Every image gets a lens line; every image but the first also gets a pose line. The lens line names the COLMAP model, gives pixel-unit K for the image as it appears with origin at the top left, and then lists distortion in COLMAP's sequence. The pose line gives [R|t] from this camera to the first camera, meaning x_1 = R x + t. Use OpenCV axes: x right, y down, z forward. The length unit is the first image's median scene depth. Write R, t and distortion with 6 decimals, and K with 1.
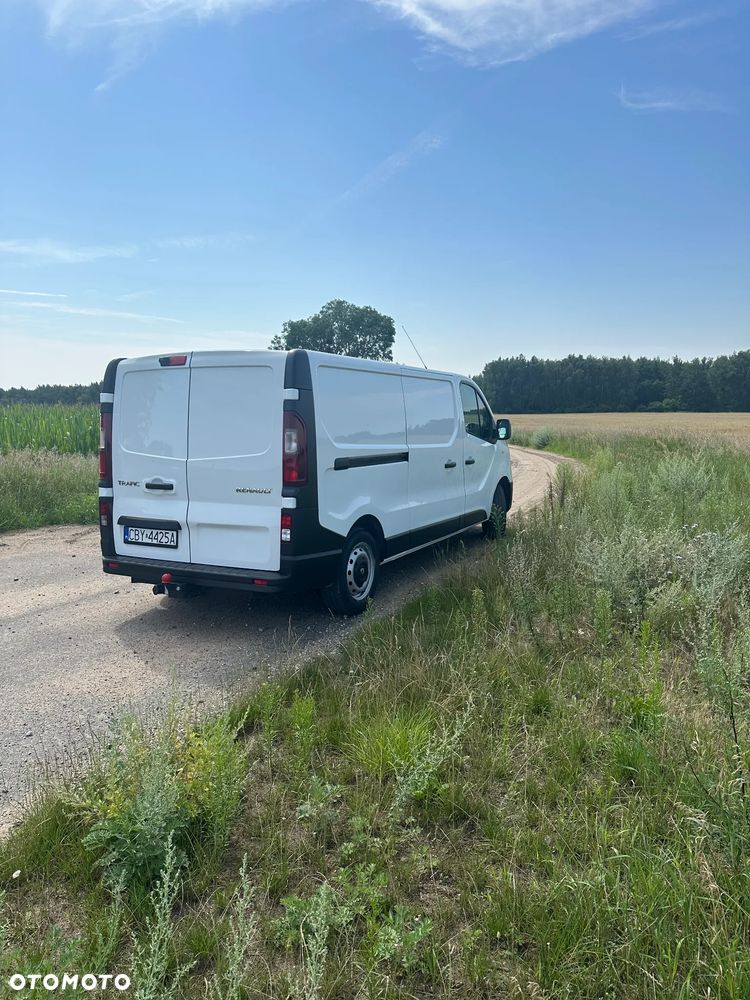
lens RADIAL K [[696.7, 0, 412.7], [0, 696.7, 499.7], [0, 0, 1]] dist [0.092615, -0.004425]
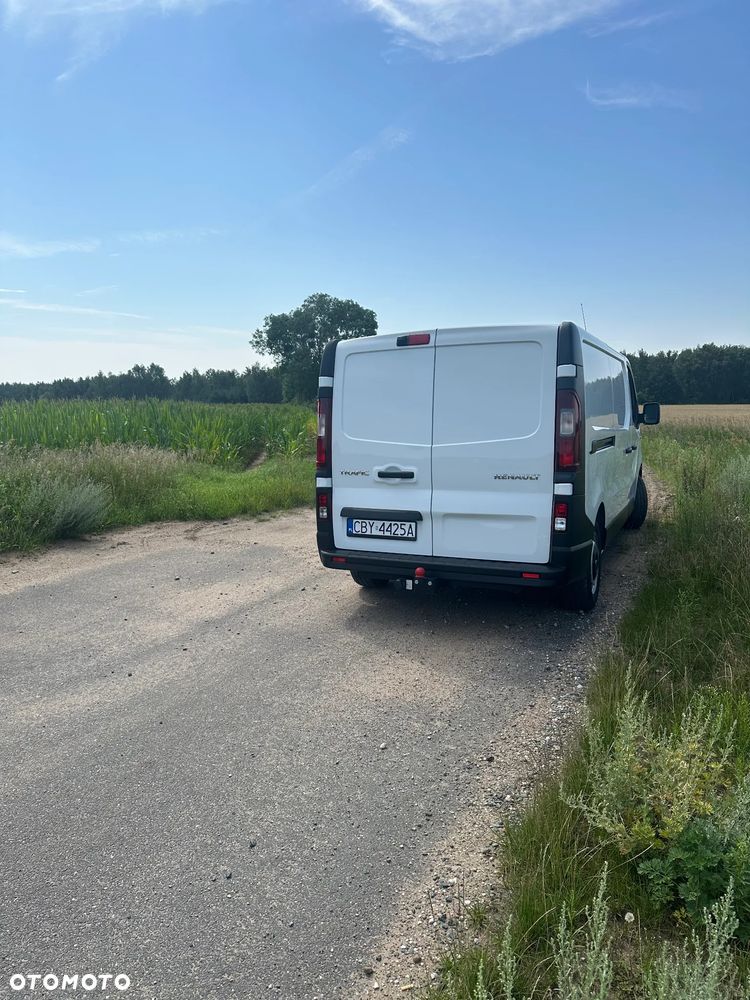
lens RADIAL K [[696.6, 0, 403.8], [0, 696.6, 499.1], [0, 0, 1]] dist [0.078396, 0.003971]
pose [[0.999129, -0.015147, 0.038883, -0.031568], [0.014914, 0.999869, 0.006293, 0.000634], [-0.038973, -0.005707, 0.999224, 0.006221]]
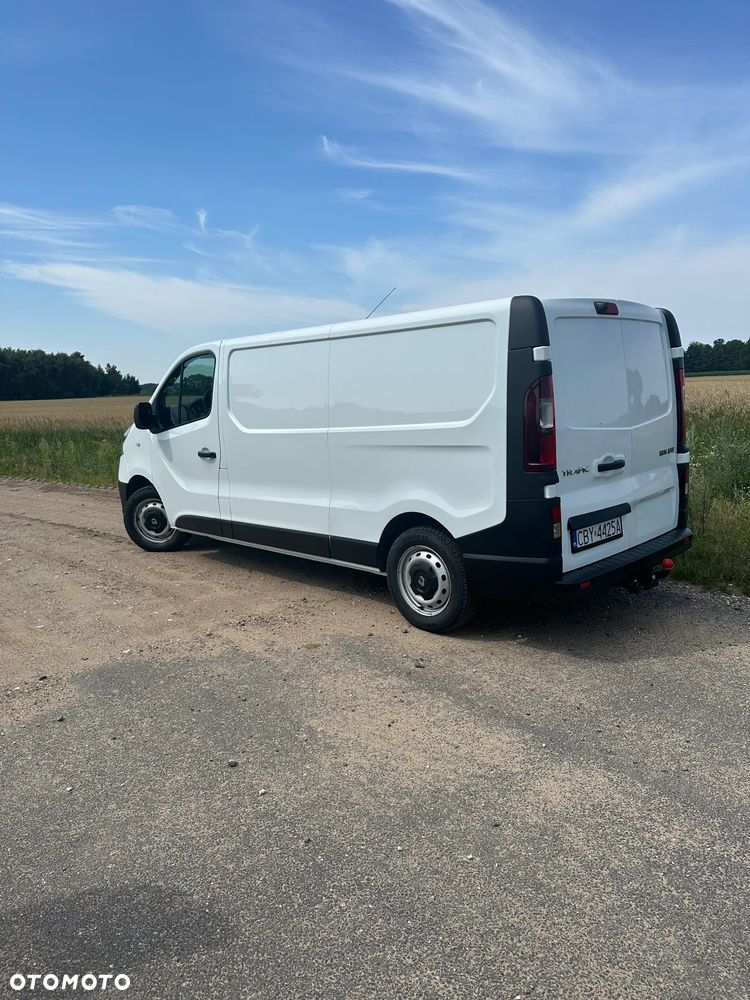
lens RADIAL K [[702.4, 0, 385.6], [0, 702.4, 484.4], [0, 0, 1]] dist [0.069928, -0.072888]
pose [[0.313850, -0.141711, 0.938838, -0.098317], [0.139083, 0.984995, 0.102183, -0.009509], [-0.939231, 0.098506, 0.328850, 0.080224]]
